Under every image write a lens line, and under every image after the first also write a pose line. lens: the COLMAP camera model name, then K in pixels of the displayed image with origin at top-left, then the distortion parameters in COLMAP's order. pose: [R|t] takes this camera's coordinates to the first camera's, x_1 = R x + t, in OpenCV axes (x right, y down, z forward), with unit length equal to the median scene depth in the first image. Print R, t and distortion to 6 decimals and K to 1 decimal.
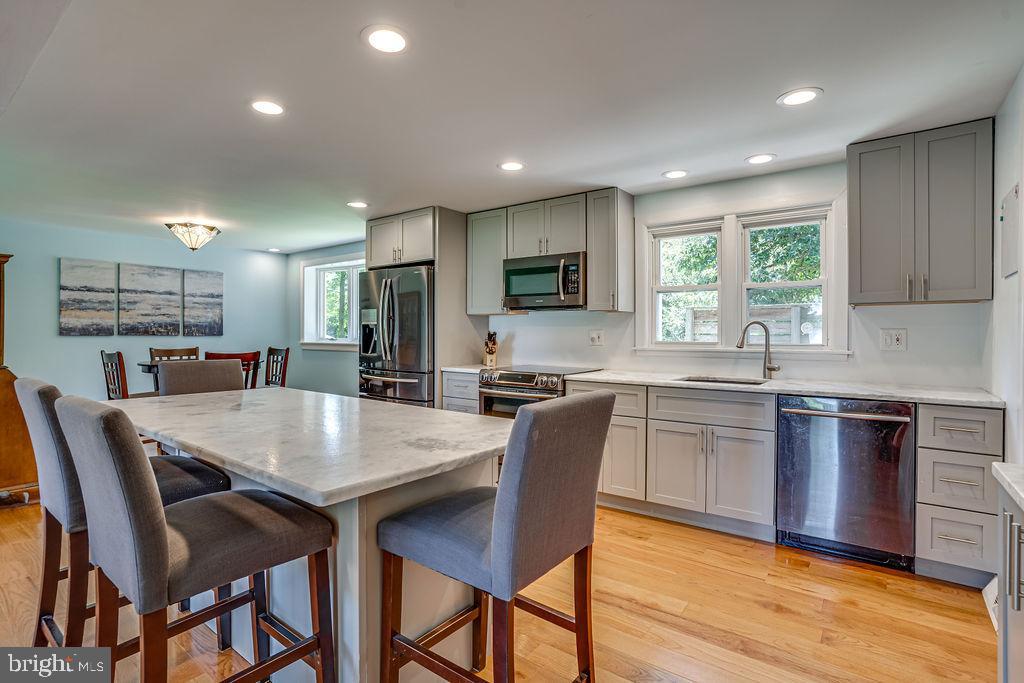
lens RADIAL K [[497.6, 0, 513.2], [0, 497.6, 337.0], [0, 0, 1]] dist [-0.031794, 0.004597]
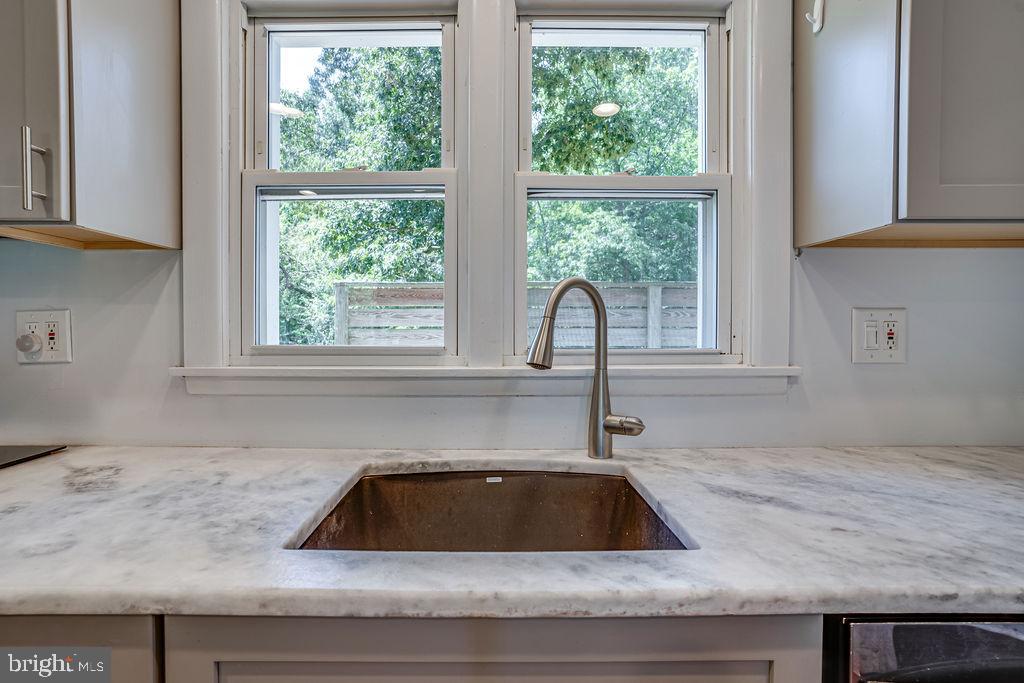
lens RADIAL K [[497.6, 0, 504.9], [0, 497.6, 334.2], [0, 0, 1]] dist [-0.031794, 0.004597]
pose [[0.780617, -0.008097, 0.624957, 0.243998], [0.005955, 0.999967, 0.005518, 0.000090], [-0.624981, -0.000586, 0.780640, 0.742379]]
